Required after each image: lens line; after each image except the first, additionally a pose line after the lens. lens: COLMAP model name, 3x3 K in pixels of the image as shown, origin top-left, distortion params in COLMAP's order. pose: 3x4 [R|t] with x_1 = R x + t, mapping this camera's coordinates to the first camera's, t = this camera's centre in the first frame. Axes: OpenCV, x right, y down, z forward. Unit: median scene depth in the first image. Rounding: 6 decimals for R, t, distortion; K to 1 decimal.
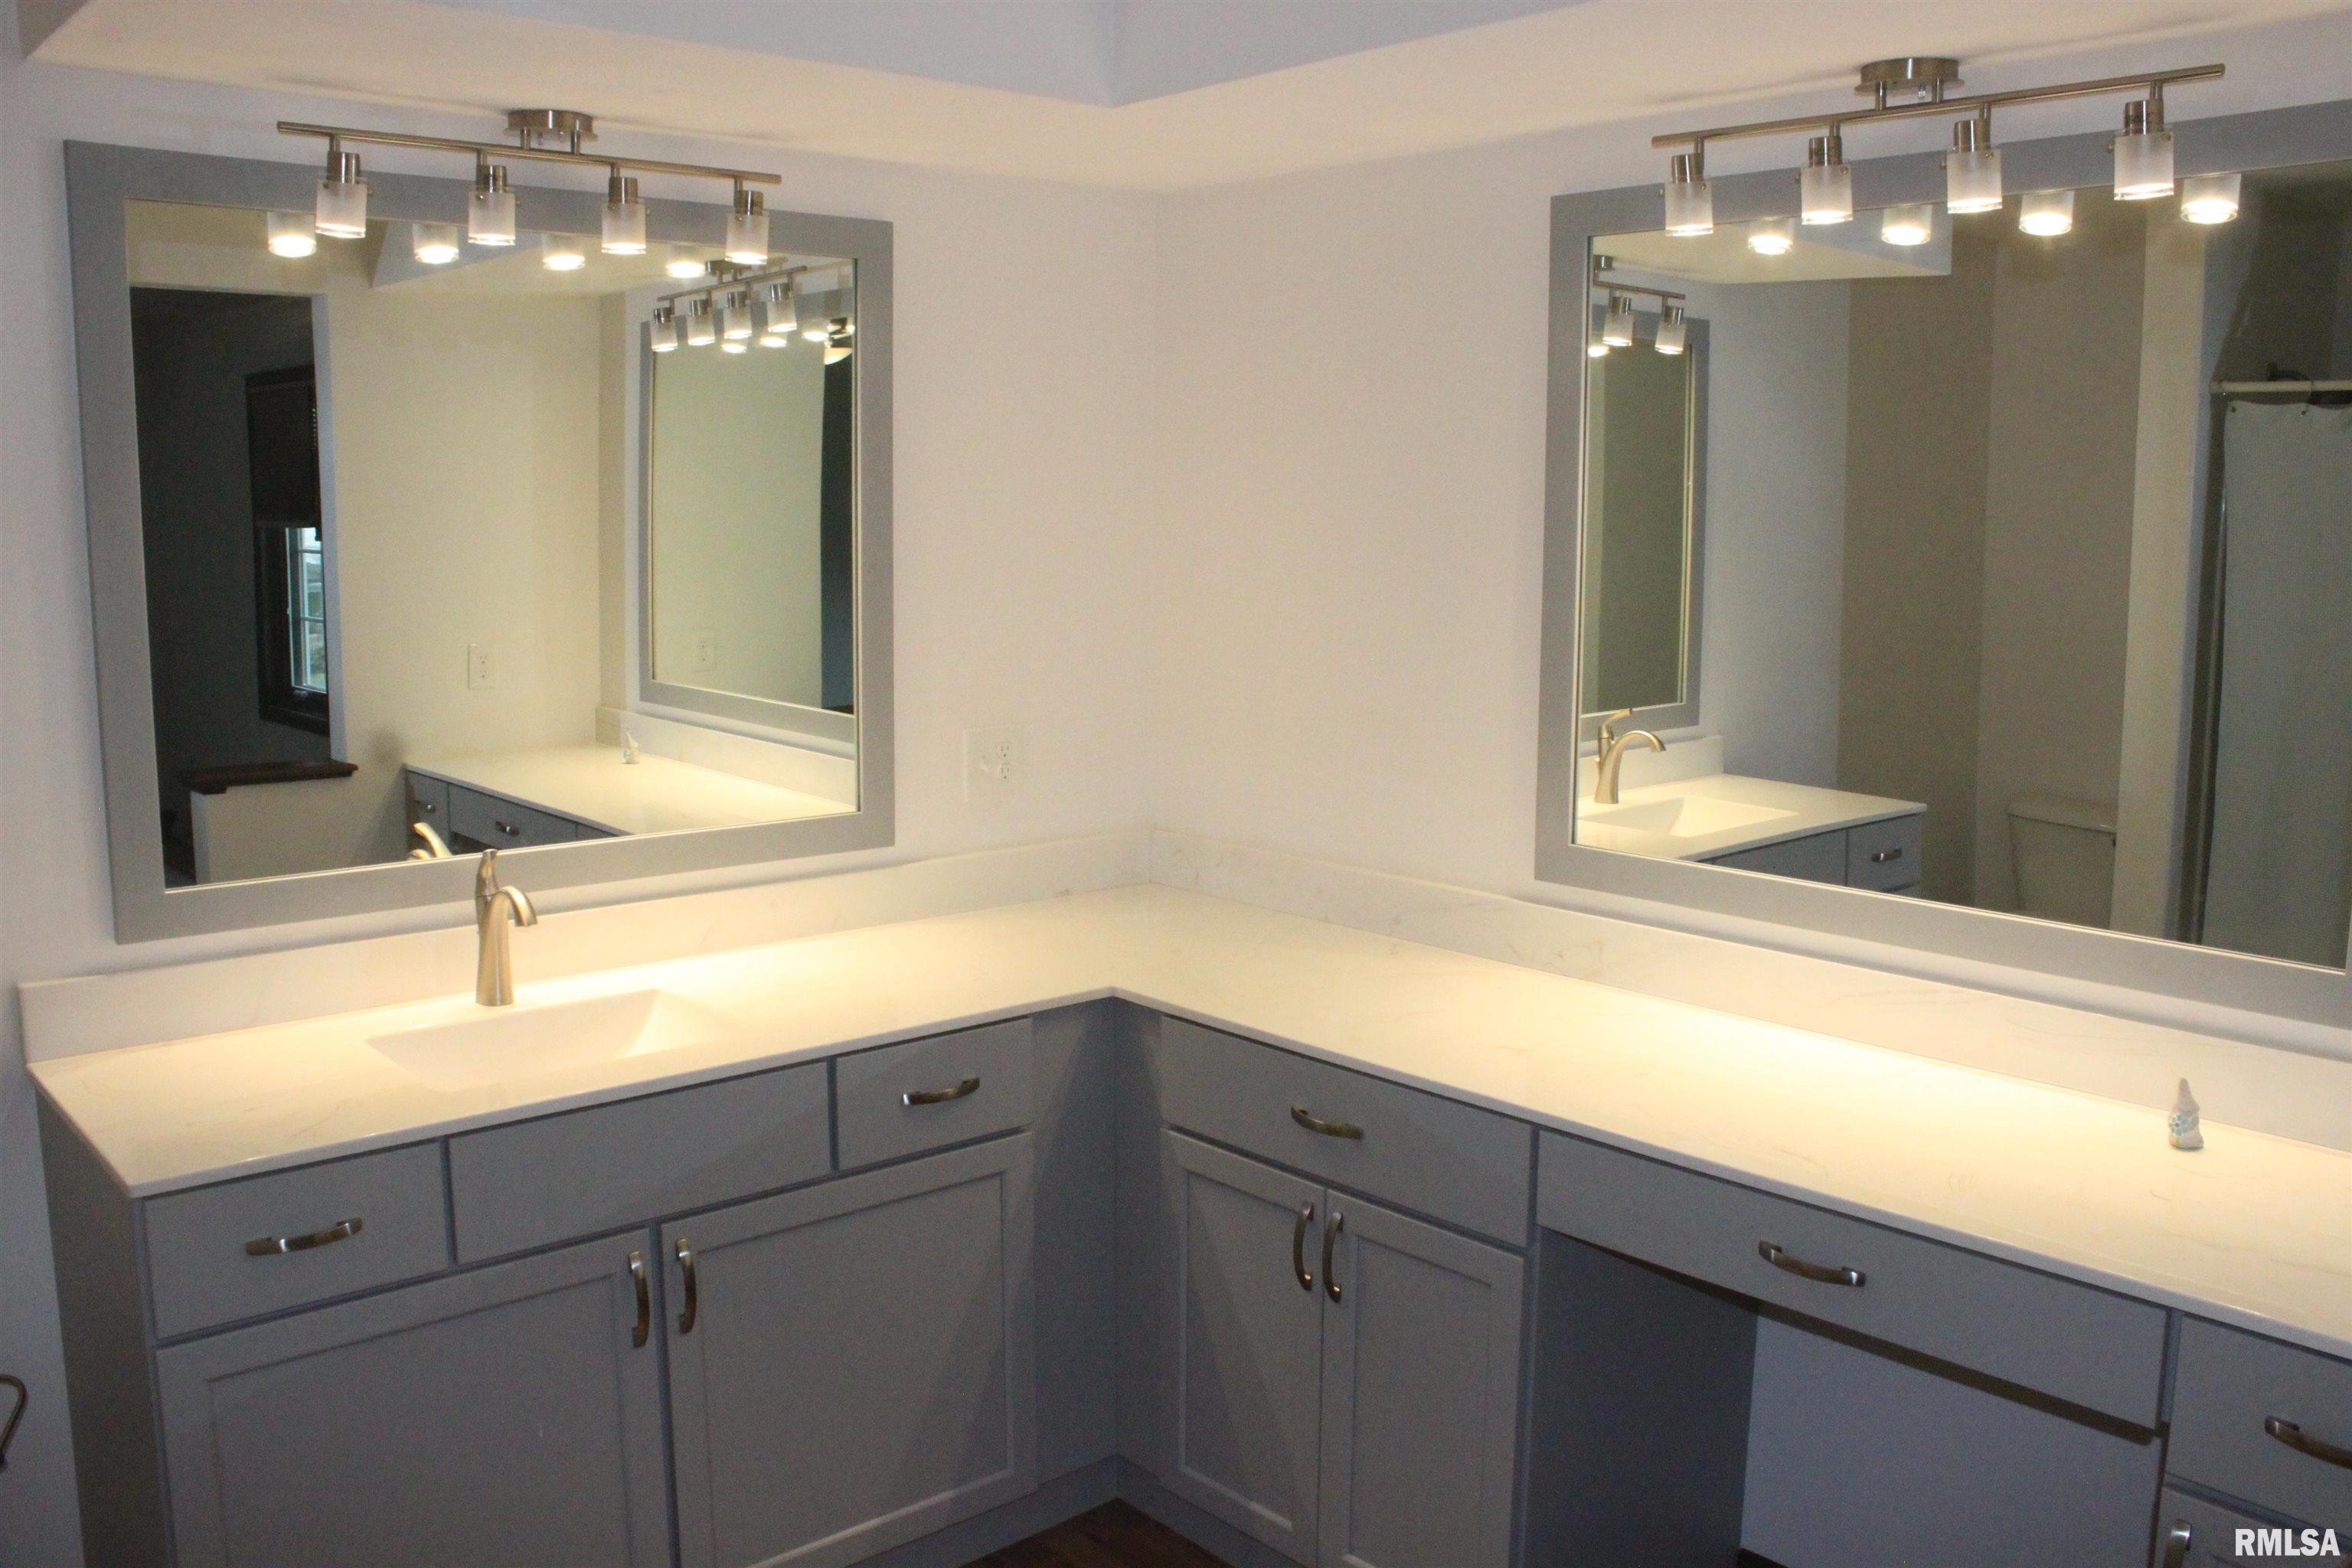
lens RADIAL K [[1940.7, 0, 1176.0], [0, 1940.7, 784.0], [0, 0, 1]] dist [-0.176000, 0.157049]
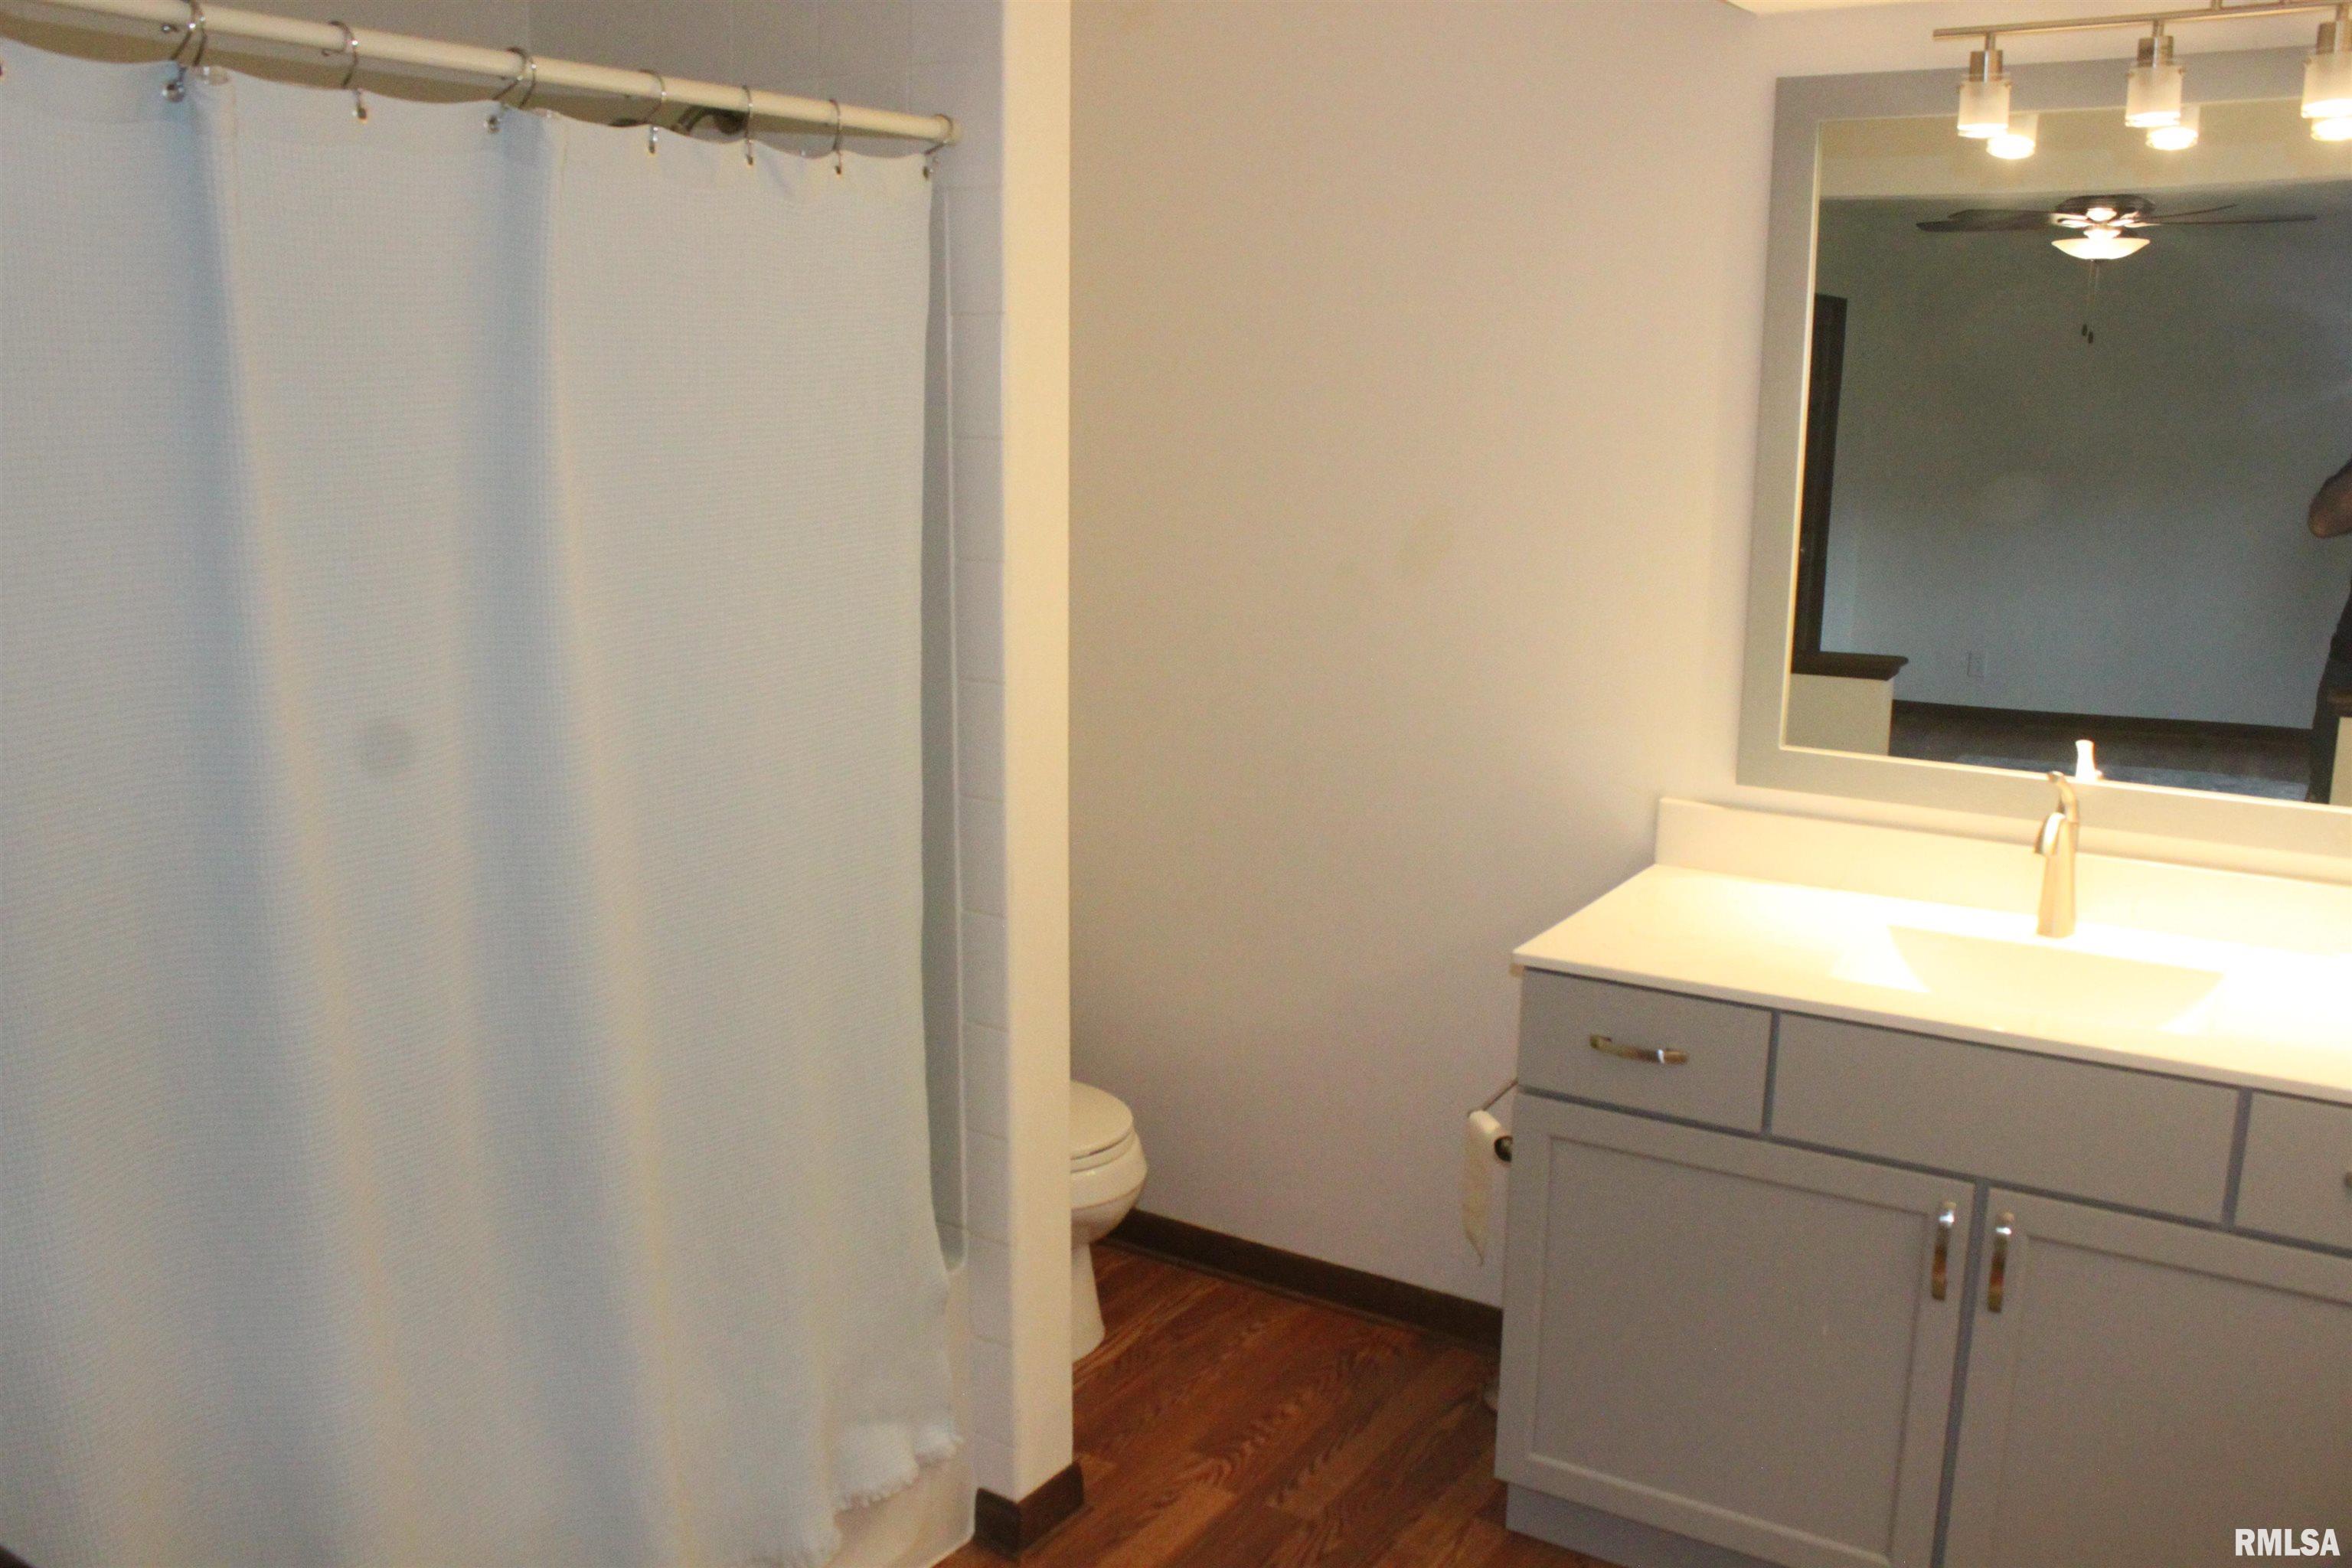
lens RADIAL K [[1940.7, 0, 1176.0], [0, 1940.7, 784.0], [0, 0, 1]] dist [-0.176000, 0.157049]
pose [[0.269516, 0.188389, -0.944389, 0.451609], [-0.146306, 0.977304, 0.153201, -0.043644], [0.951817, 0.096880, 0.290962, 0.335116]]
